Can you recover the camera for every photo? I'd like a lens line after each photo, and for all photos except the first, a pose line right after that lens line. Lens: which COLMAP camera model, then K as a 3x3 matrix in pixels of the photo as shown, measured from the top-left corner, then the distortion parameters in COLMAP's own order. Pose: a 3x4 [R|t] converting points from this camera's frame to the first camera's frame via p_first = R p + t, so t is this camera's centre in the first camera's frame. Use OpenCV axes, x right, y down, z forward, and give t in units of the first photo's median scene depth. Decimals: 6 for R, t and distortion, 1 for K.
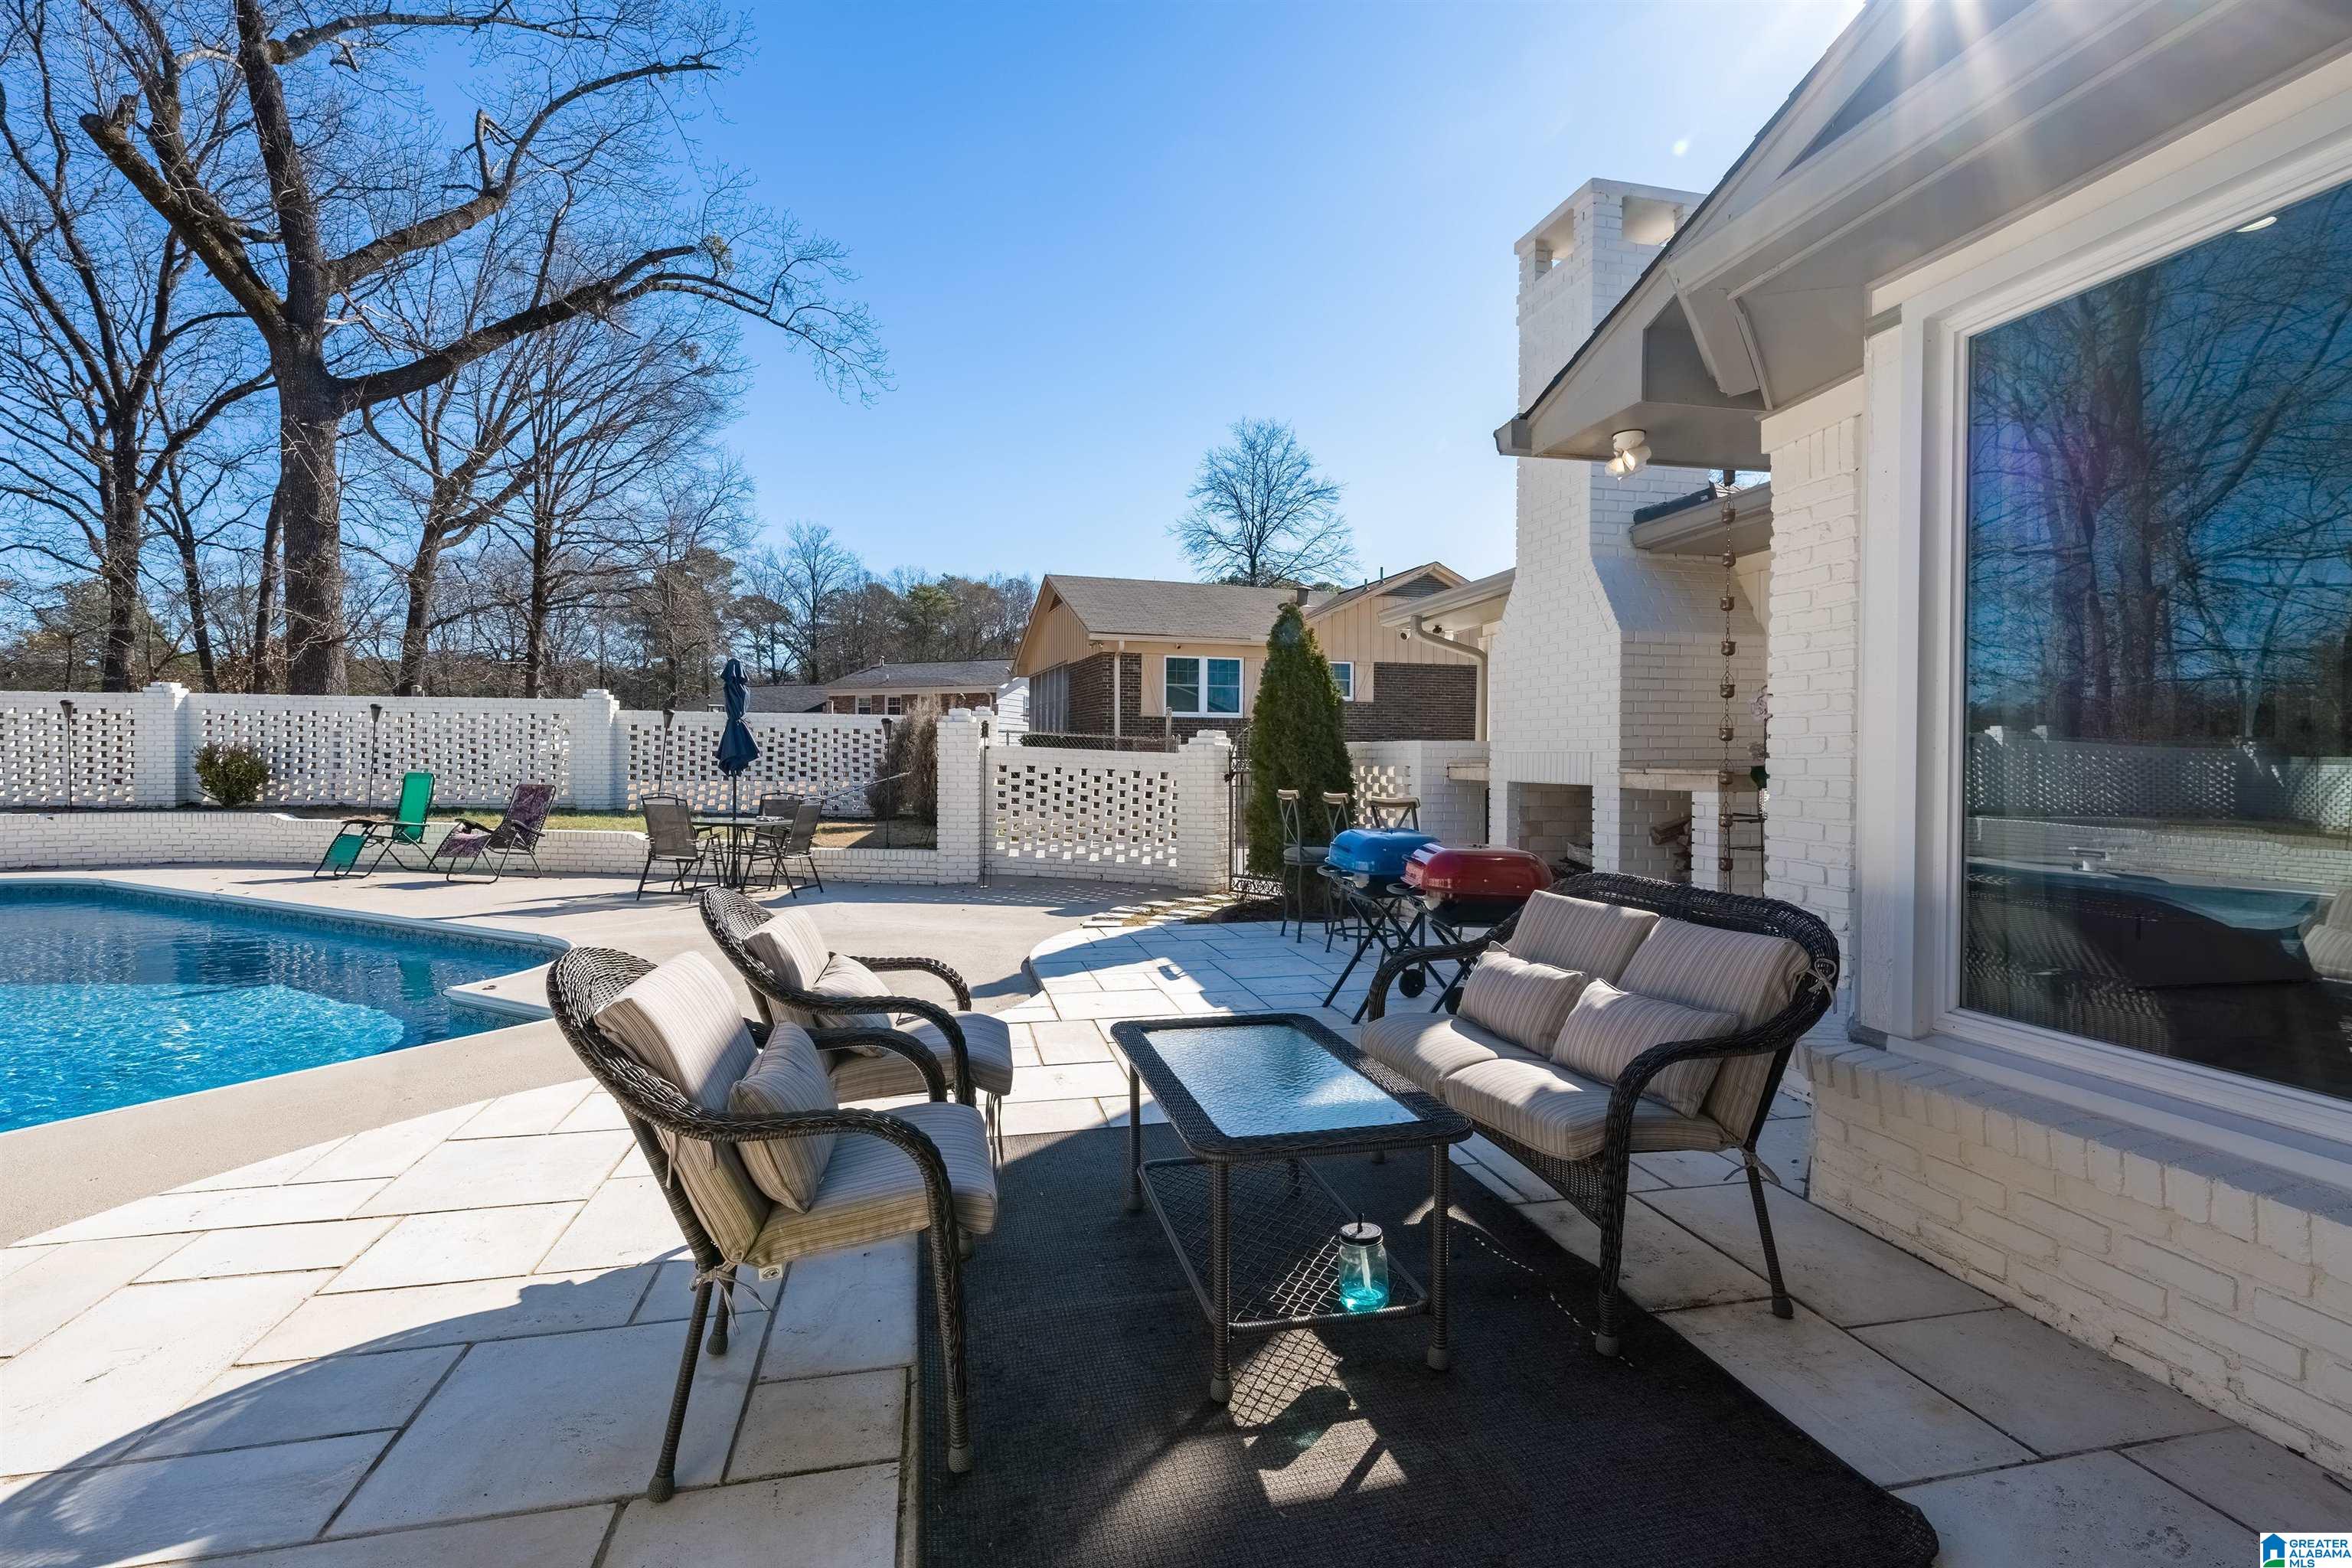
lens RADIAL K [[1101.1, 0, 1176.0], [0, 1101.1, 784.0], [0, 0, 1]] dist [-0.000890, 0.000469]
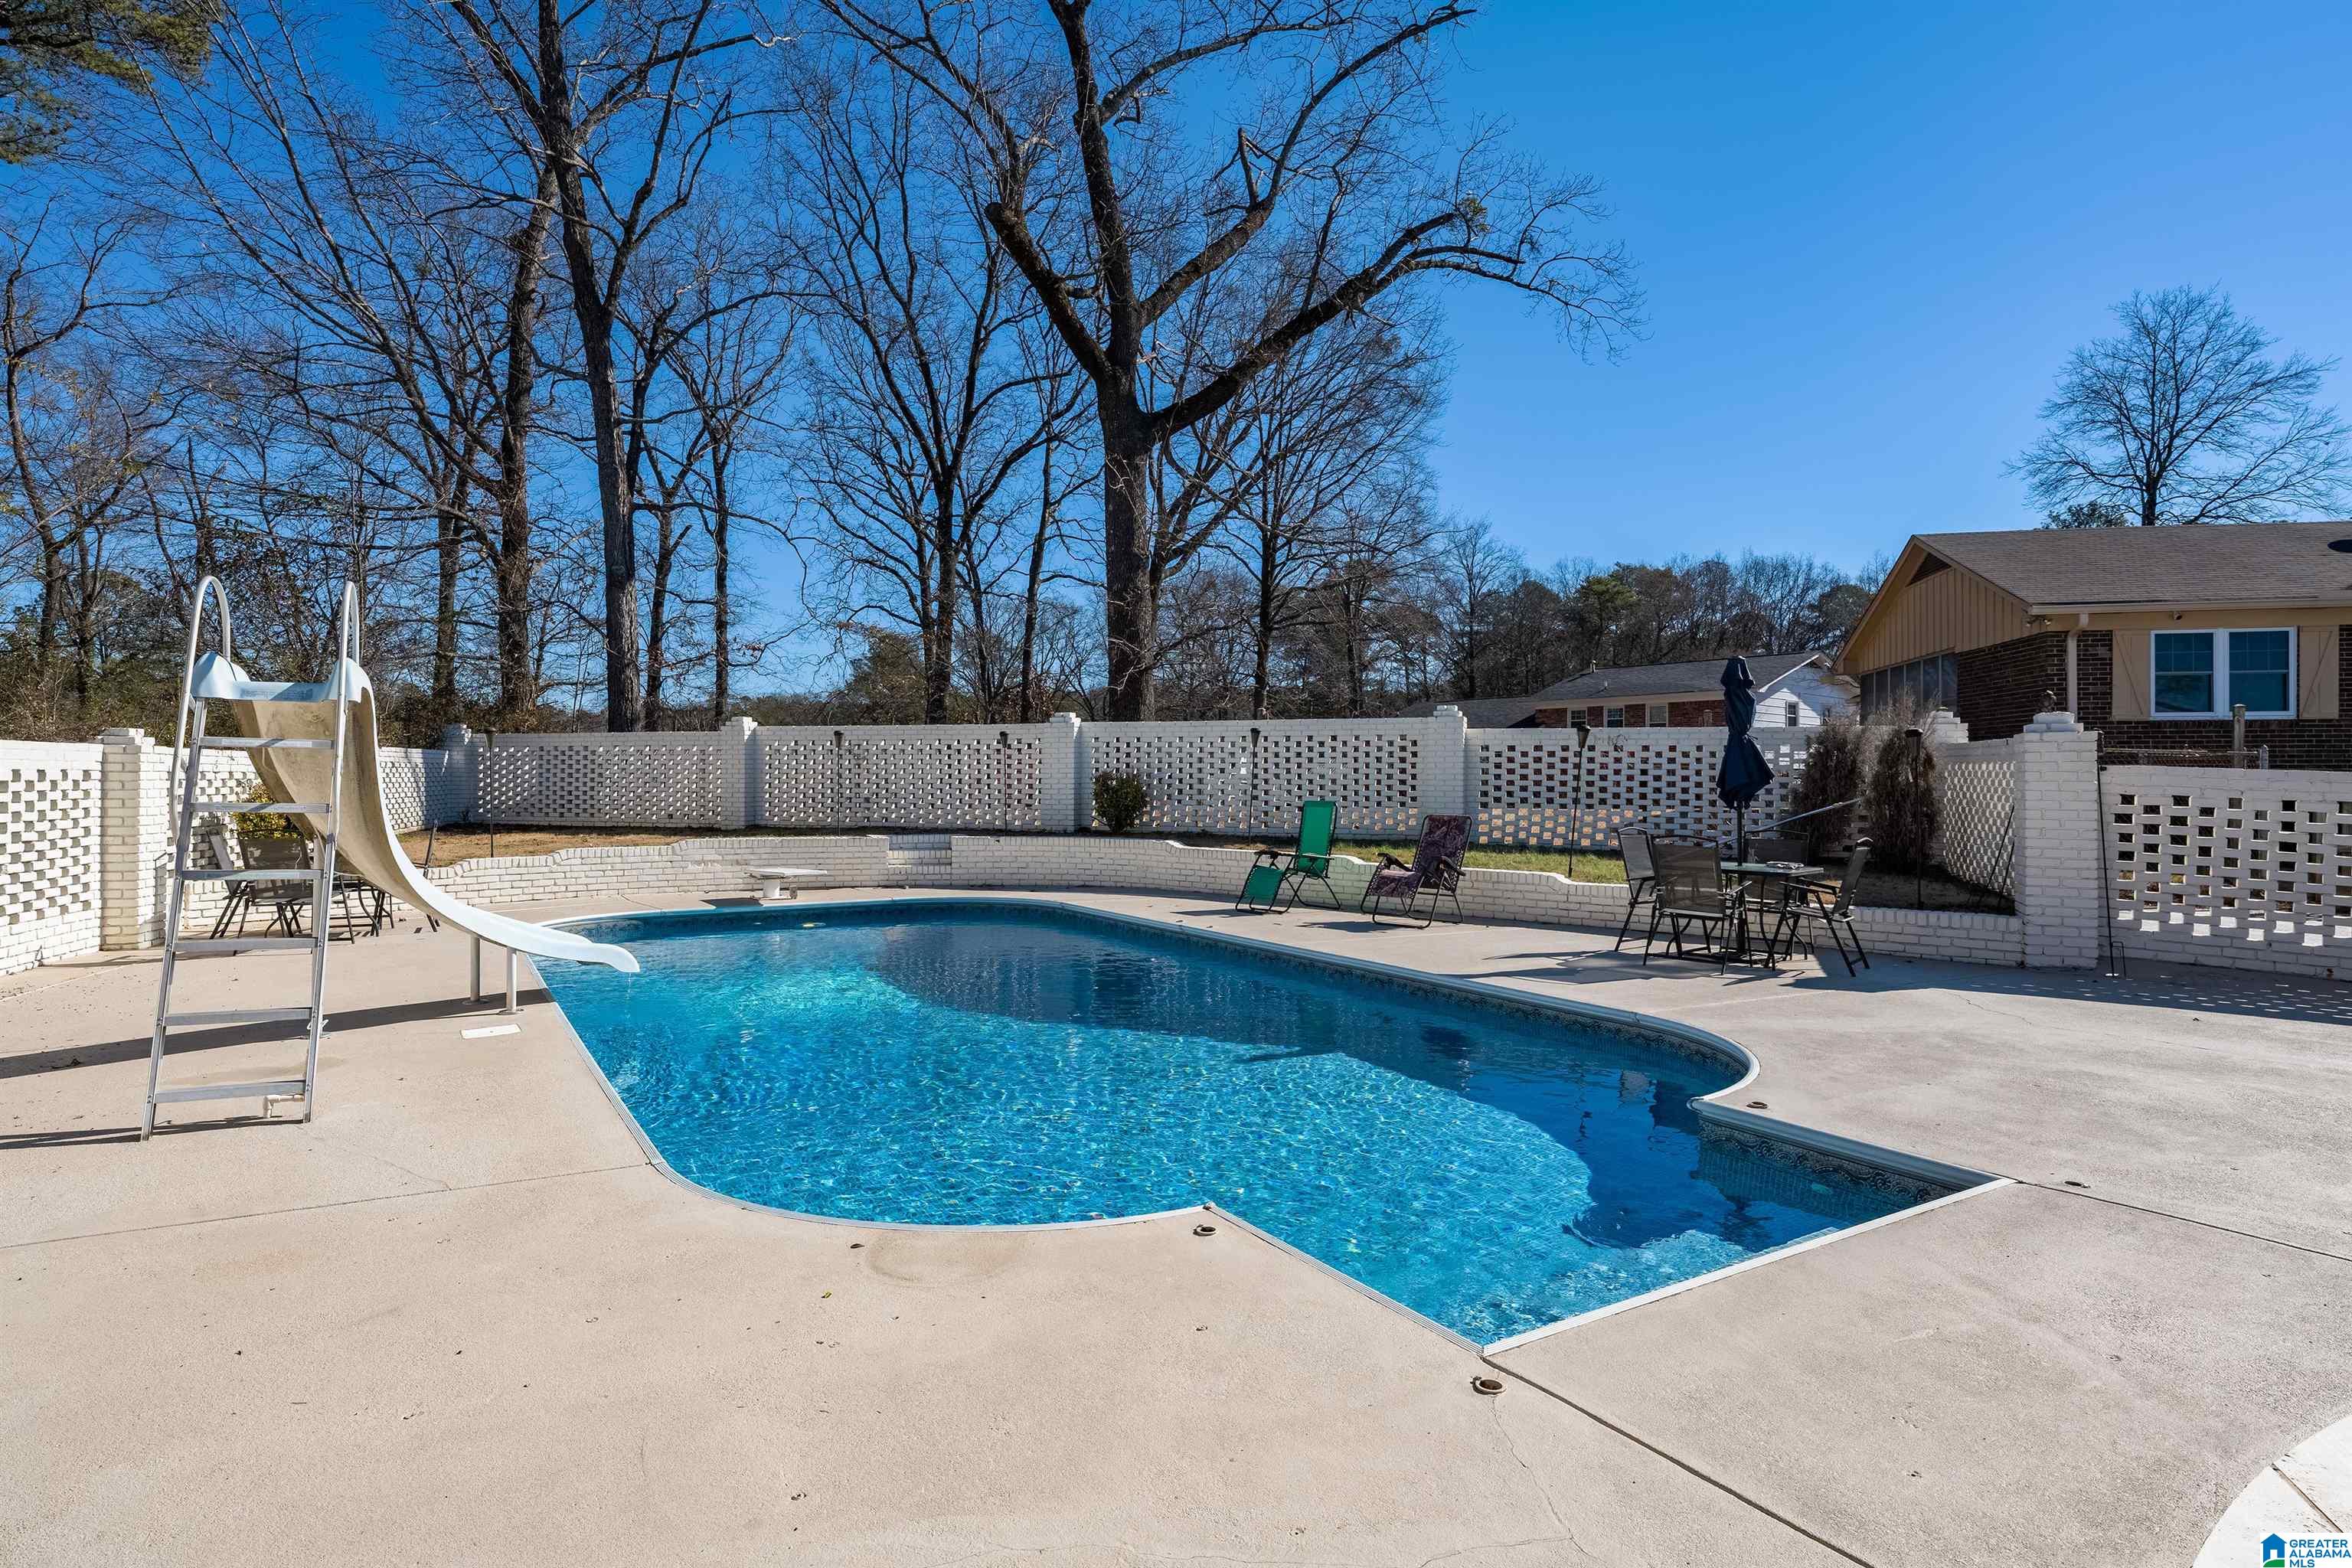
lens RADIAL K [[1253.3, 0, 1176.0], [0, 1253.3, 784.0], [0, 0, 1]] dist [0.002743, -0.000464]
pose [[0.855239, -0.001476, -0.518232, -0.120143], [-0.009091, 0.999799, -0.017850, -0.002105], [0.518155, 0.019978, 0.855054, 0.019598]]
